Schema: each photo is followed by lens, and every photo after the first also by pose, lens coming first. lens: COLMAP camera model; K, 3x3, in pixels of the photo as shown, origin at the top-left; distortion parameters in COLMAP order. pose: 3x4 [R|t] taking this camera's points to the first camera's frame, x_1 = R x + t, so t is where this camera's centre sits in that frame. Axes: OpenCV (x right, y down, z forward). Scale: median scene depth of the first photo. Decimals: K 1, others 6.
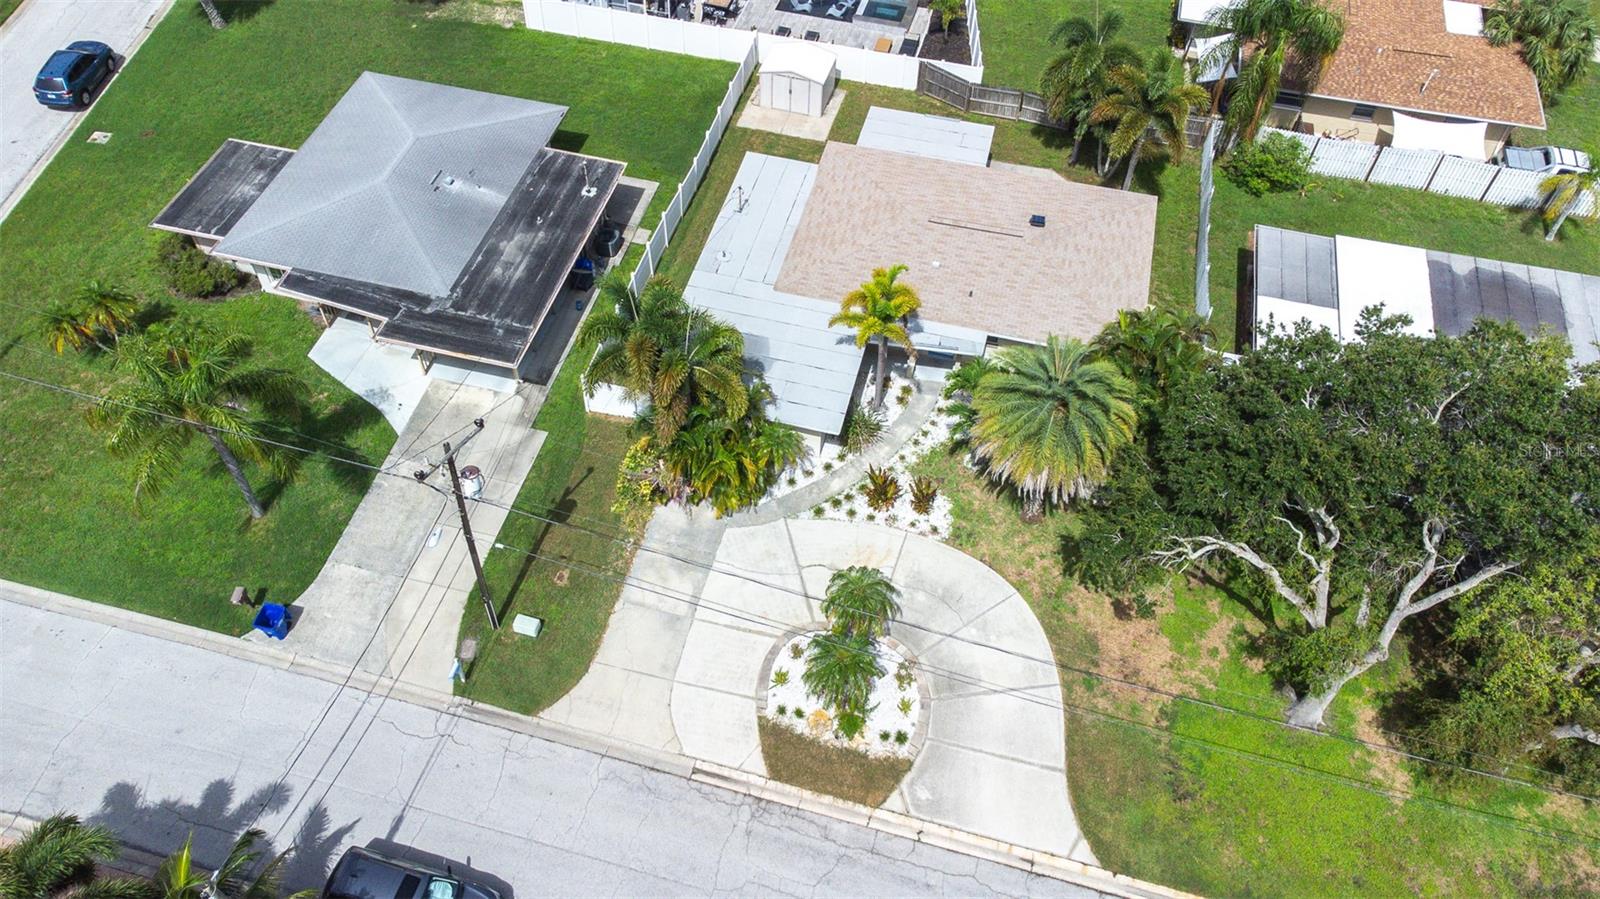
lens RADIAL K [[1200.0, 0, 795.3], [0, 1200.0, 447.0], [0, 0, 1]] dist [0.009638, 0.076880]
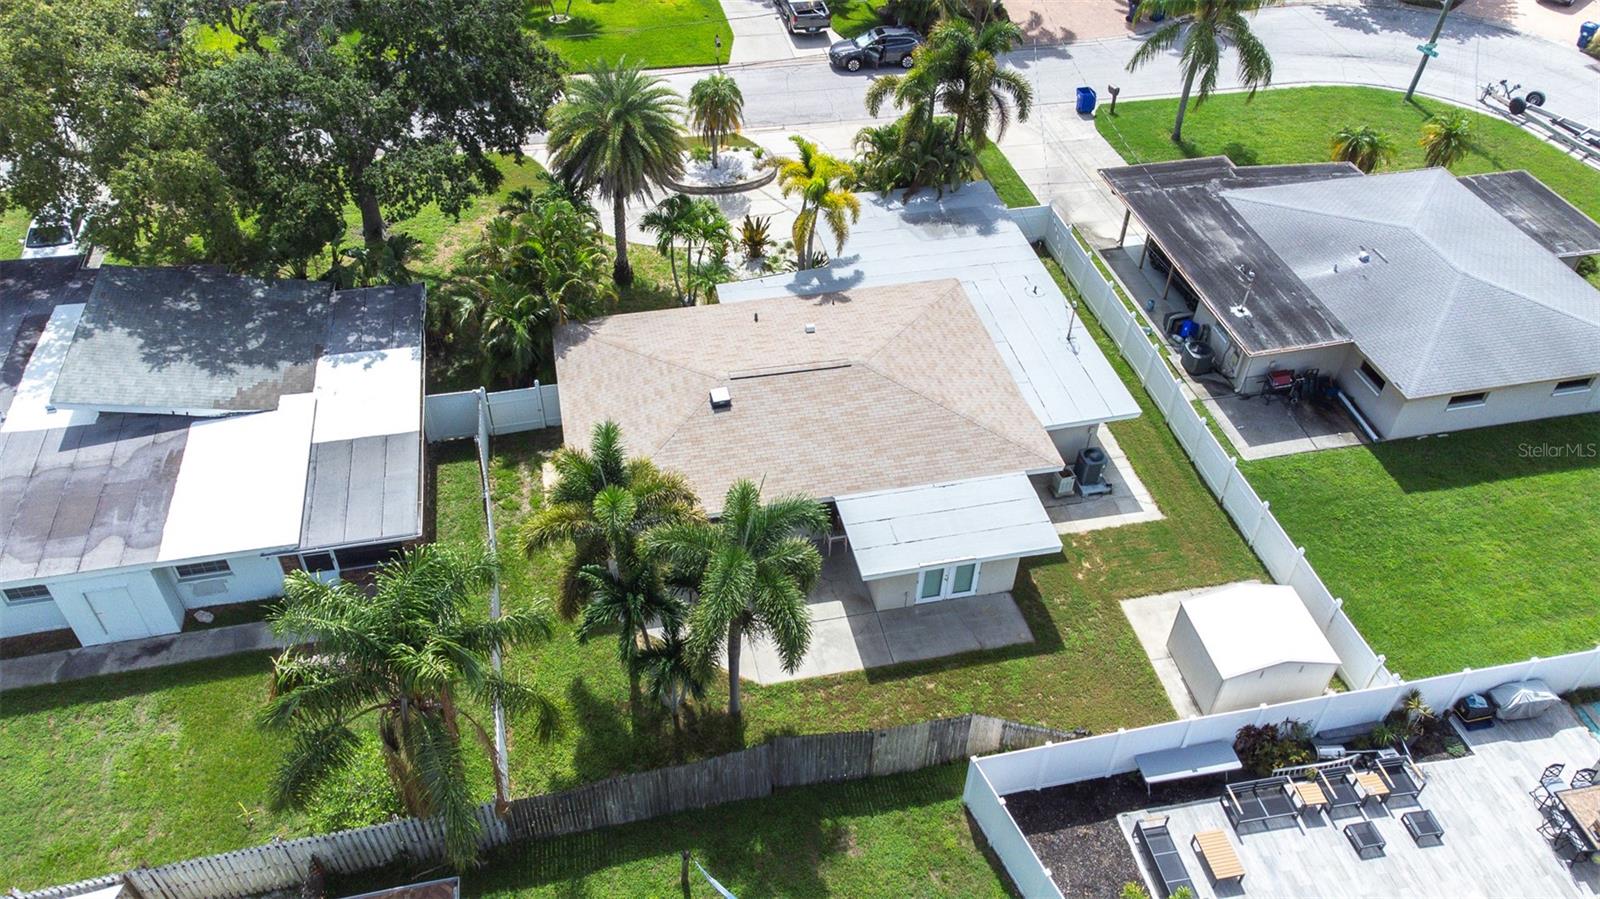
lens RADIAL K [[1200.0, 0, 795.4], [0, 1200.0, 440.5], [0, 0, 1]] dist [0.009638, 0.076880]
pose [[-0.893616, 0.264552, -0.362578, 0.506529], [-0.372693, 0.012774, 0.927867, -1.037130], [0.250101, 0.964287, 0.087182, 1.130968]]
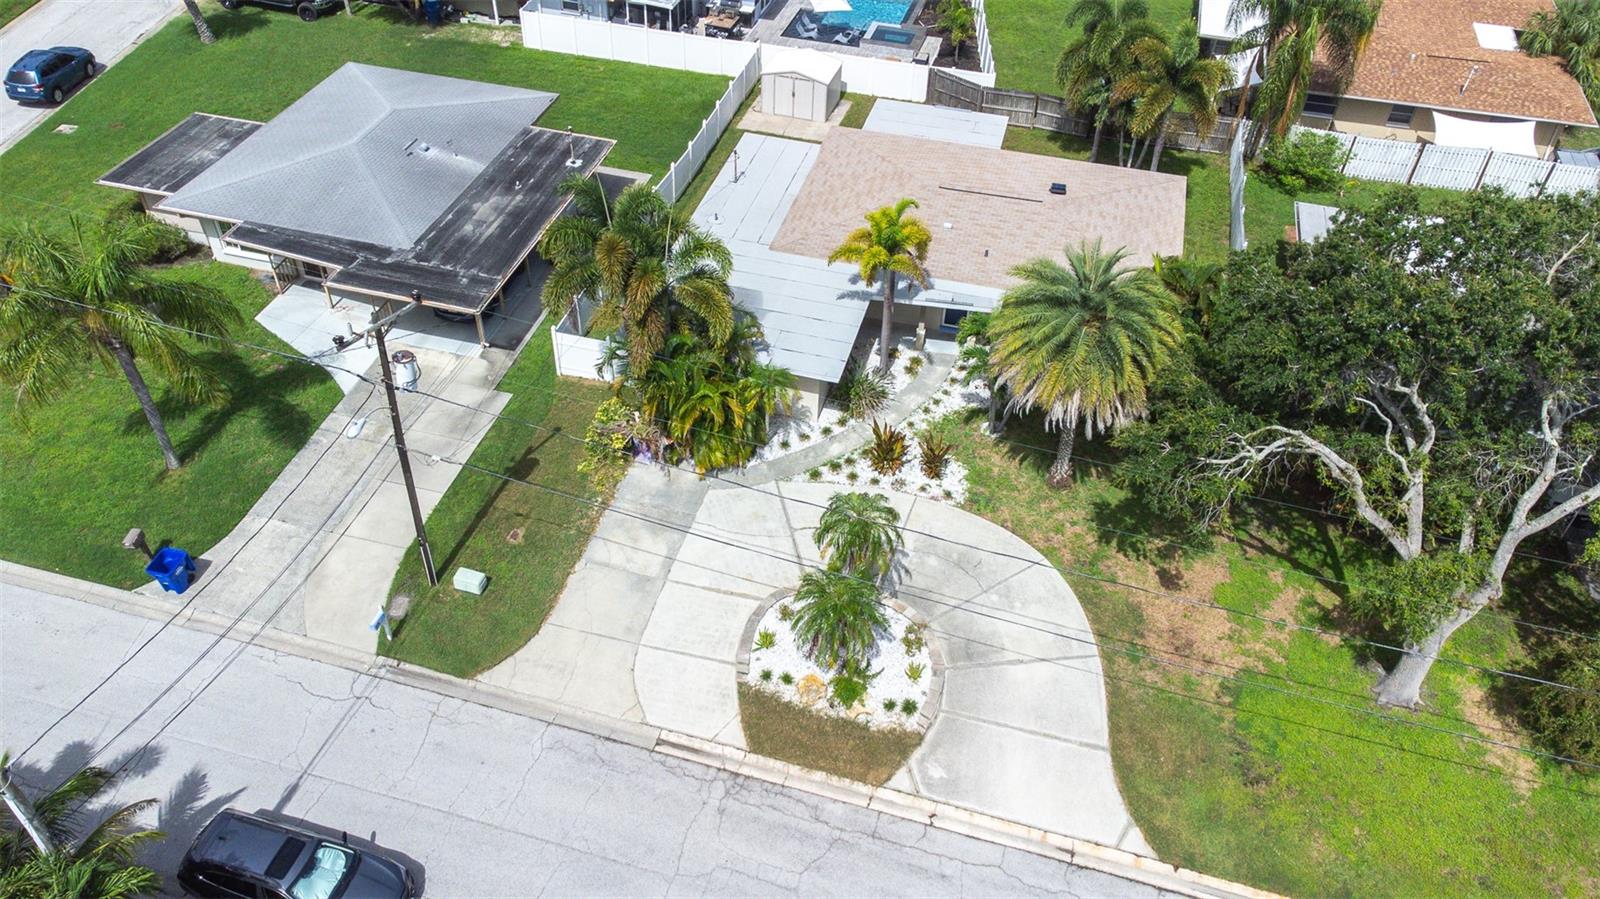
lens RADIAL K [[1200.0, 0, 796.0], [0, 1200.0, 446.1], [0, 0, 1]] dist [0.009638, 0.076880]
pose [[0.999883, 0.011520, -0.010066, 0.014657], [-0.012937, 0.987918, -0.154438, 0.175862], [0.008165, 0.154551, 0.987951, 0.138952]]
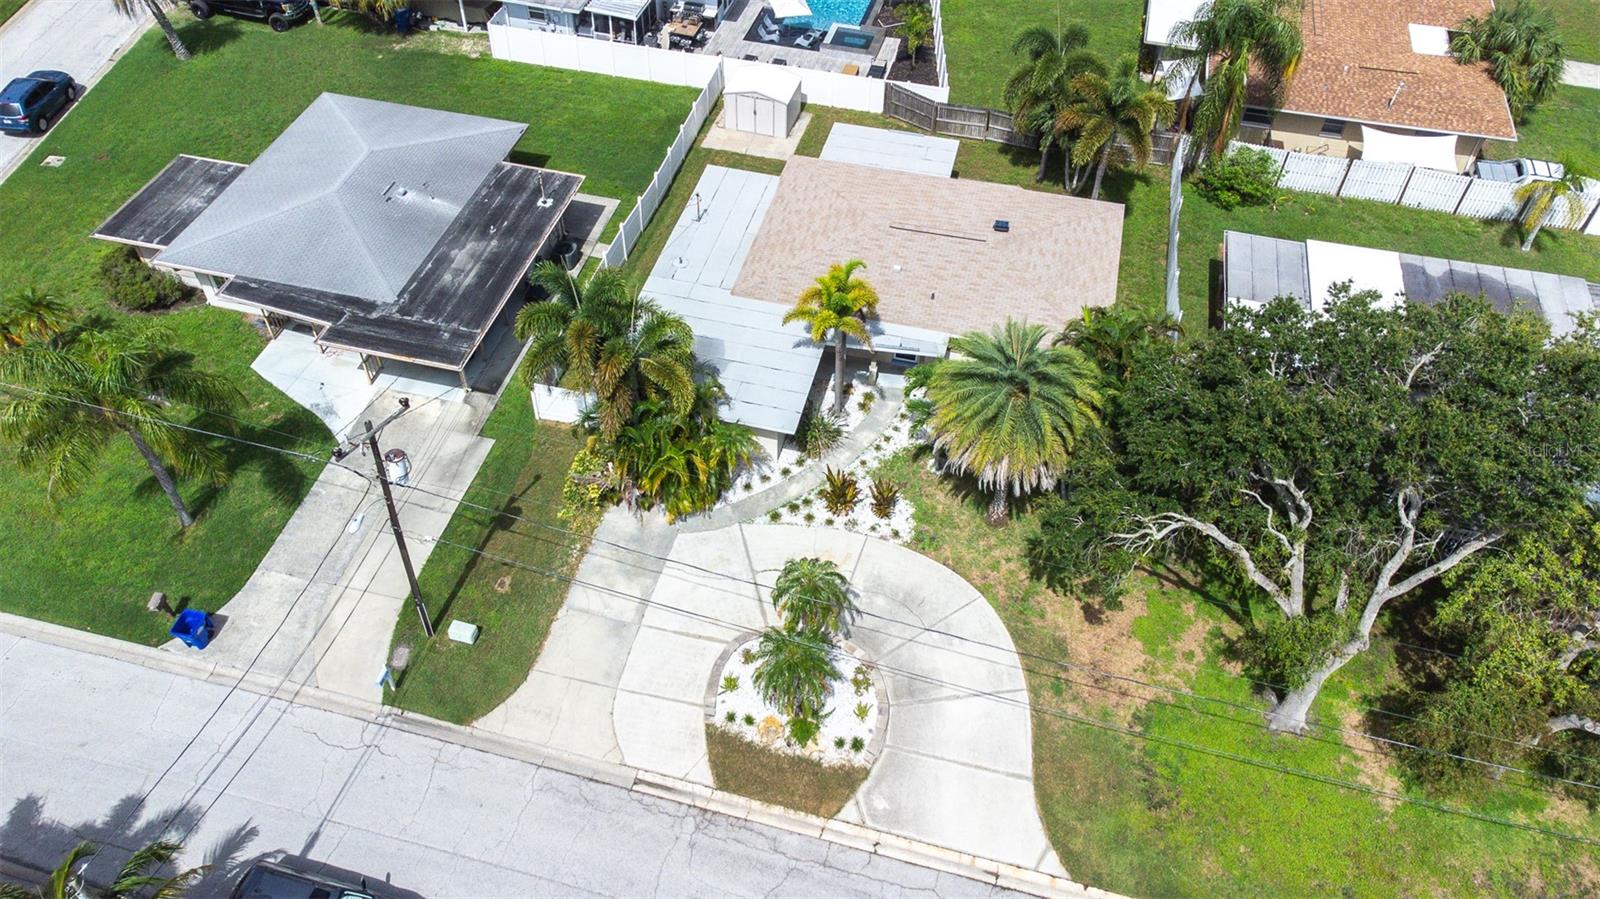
lens RADIAL K [[1200.0, 0, 795.5], [0, 1200.0, 447.2], [0, 0, 1]] dist [0.009638, 0.076880]
pose [[0.999975, -0.007120, -0.000053, 0.037896], [0.007098, 0.997406, -0.071635, 0.070258], [0.000563, 0.071633, 0.997431, 0.043172]]
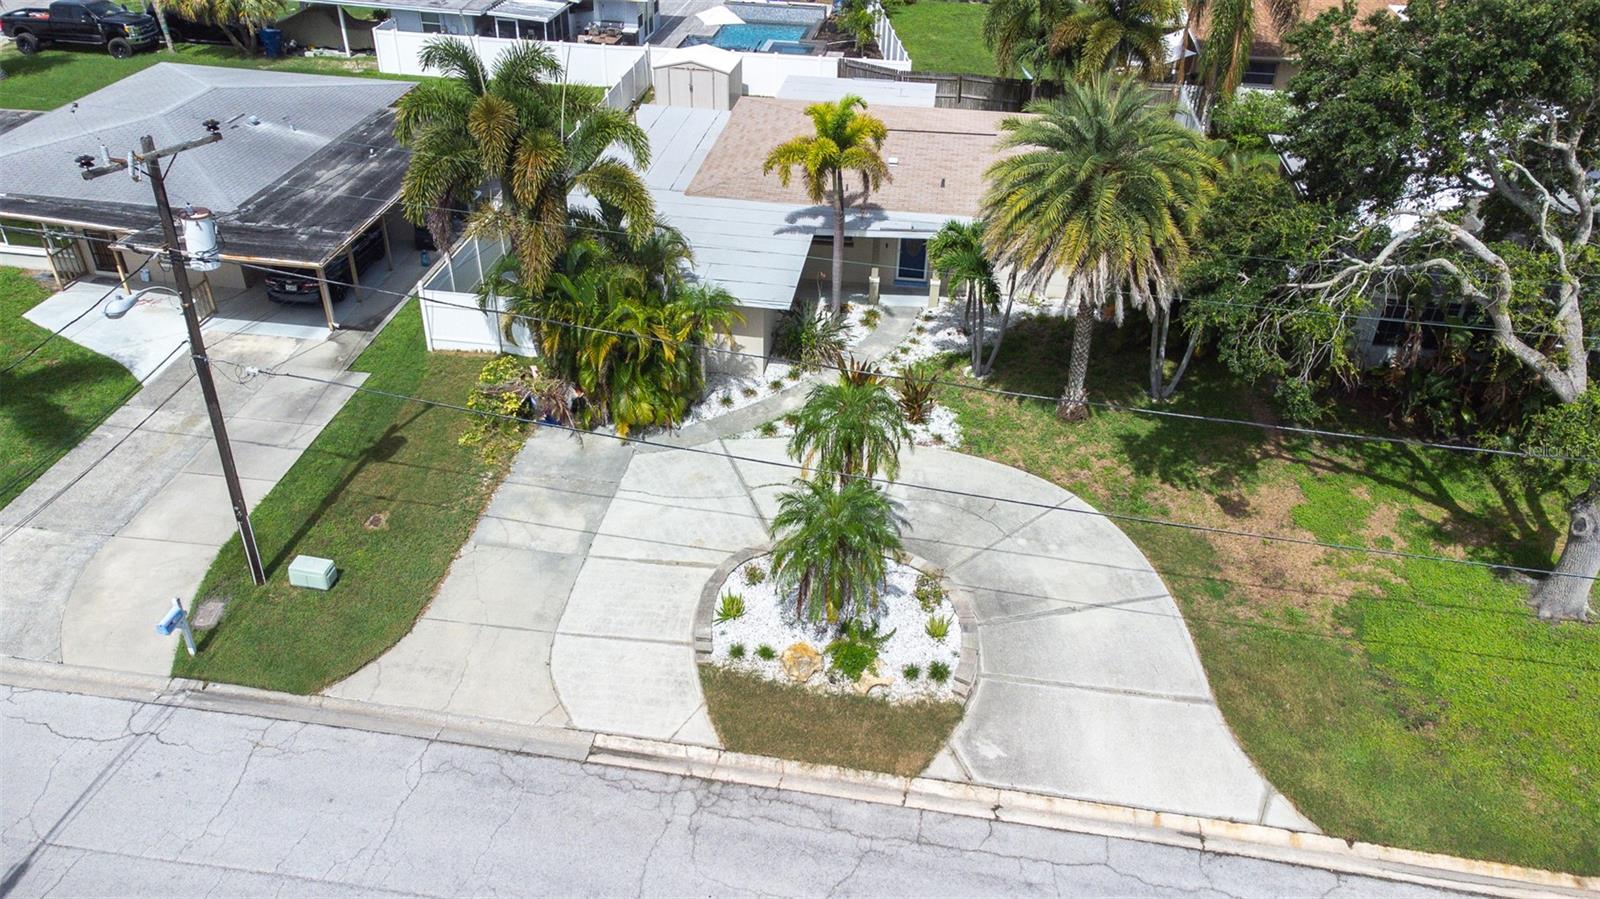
lens RADIAL K [[1200.0, 0, 797.4], [0, 1200.0, 445.3], [0, 0, 1]] dist [0.009638, 0.076880]
pose [[0.994470, -0.060666, 0.085725, -0.024574], [0.083614, 0.951281, -0.296773, 0.279290], [-0.063545, 0.302299, 0.951093, 0.363424]]
